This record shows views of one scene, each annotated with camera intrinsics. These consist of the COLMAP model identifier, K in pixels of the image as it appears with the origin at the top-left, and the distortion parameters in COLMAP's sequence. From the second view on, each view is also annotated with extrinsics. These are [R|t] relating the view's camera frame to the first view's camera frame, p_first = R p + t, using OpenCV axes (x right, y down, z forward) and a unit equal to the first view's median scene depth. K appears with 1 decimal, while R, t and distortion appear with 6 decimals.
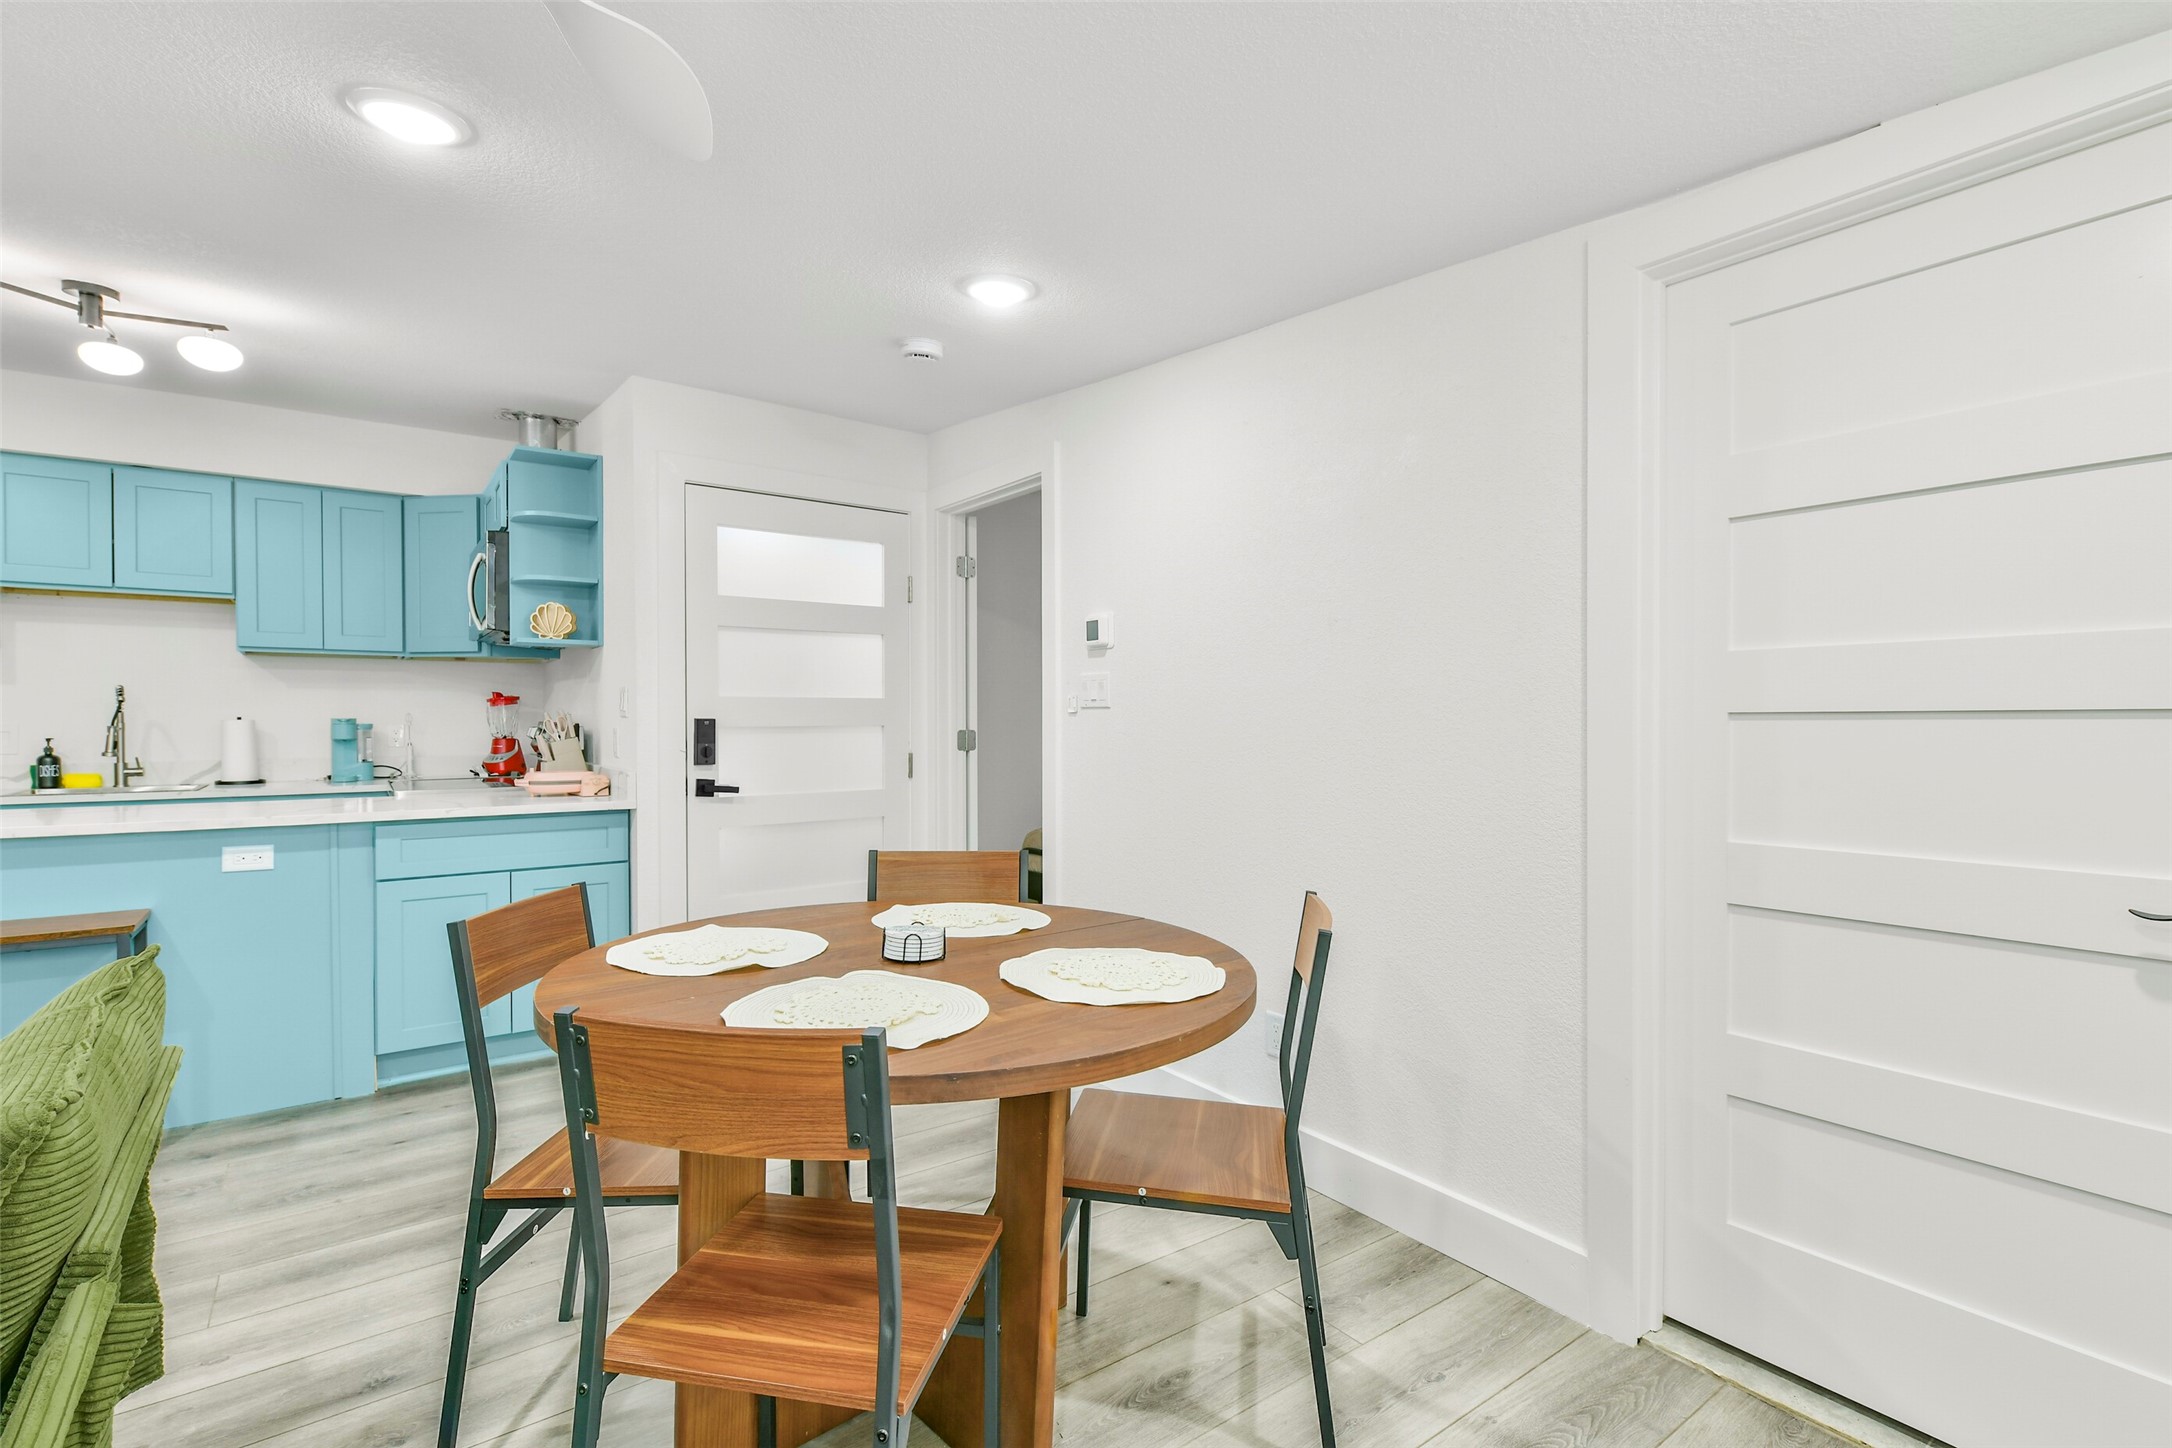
lens RADIAL K [[1024.3, 0, 1085.8], [0, 1024.3, 725.2], [0, 0, 1]] dist [0.000013, 0.000021]
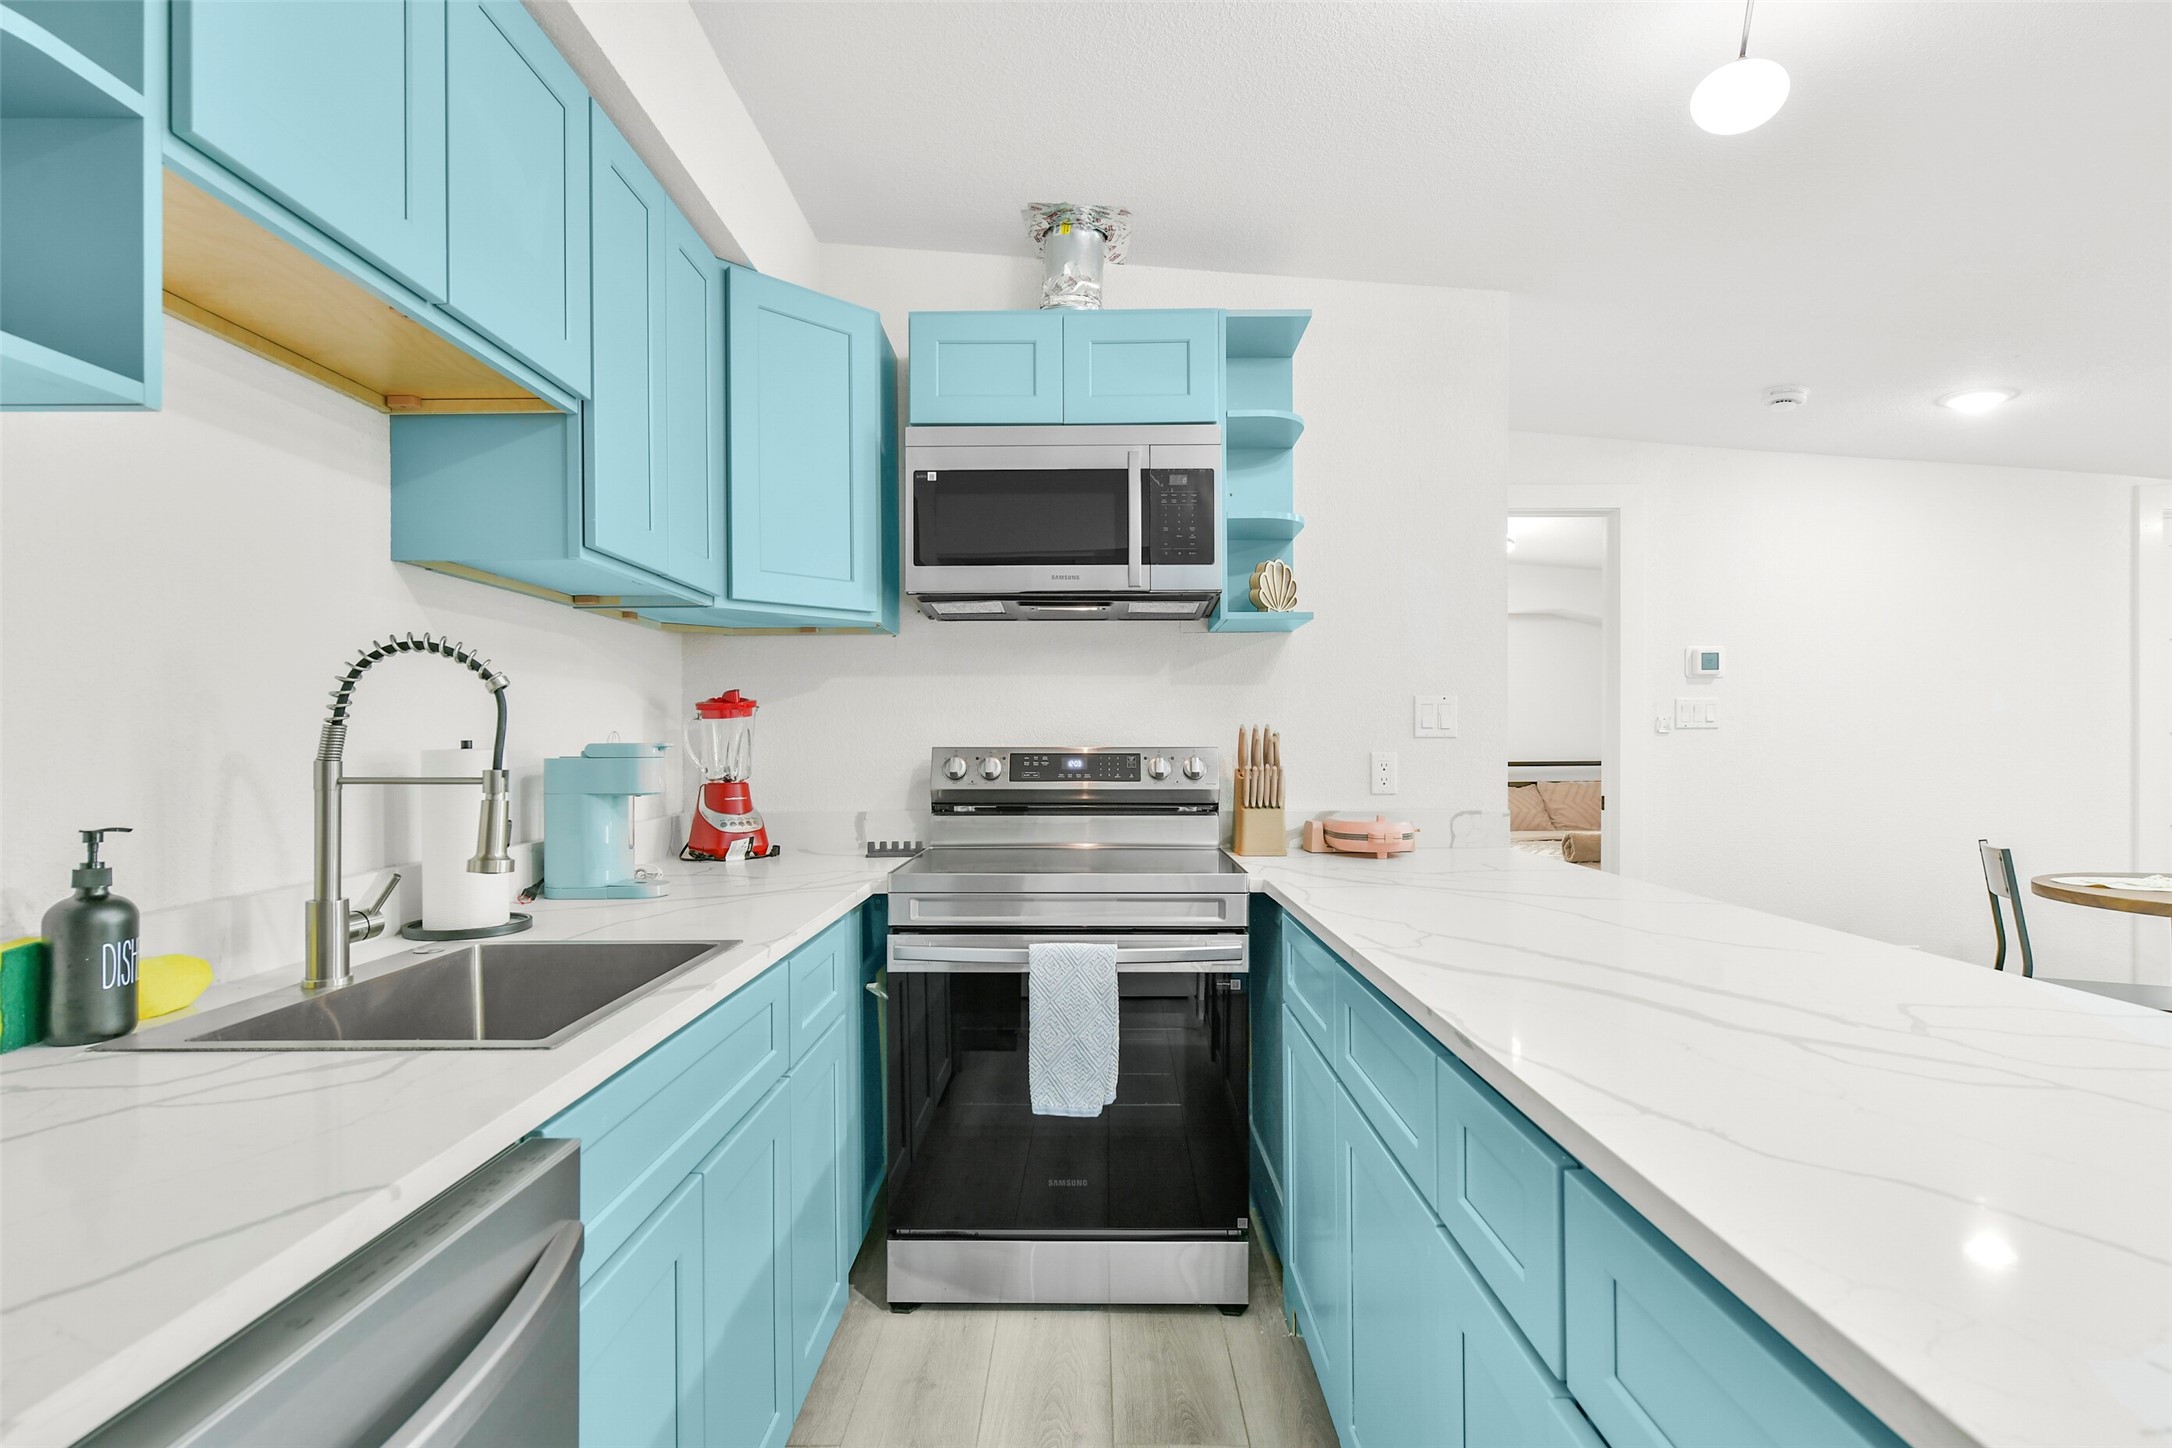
lens RADIAL K [[1143.3, 0, 1086.2], [0, 1143.3, 731.8], [0, 0, 1]] dist [-0.000214, -0.000035]
pose [[0.605950, 0.005570, 0.795483, -1.086236], [0.006201, 0.999912, -0.011725, -0.005919], [-0.795479, 0.012037, 0.605862, 0.644025]]
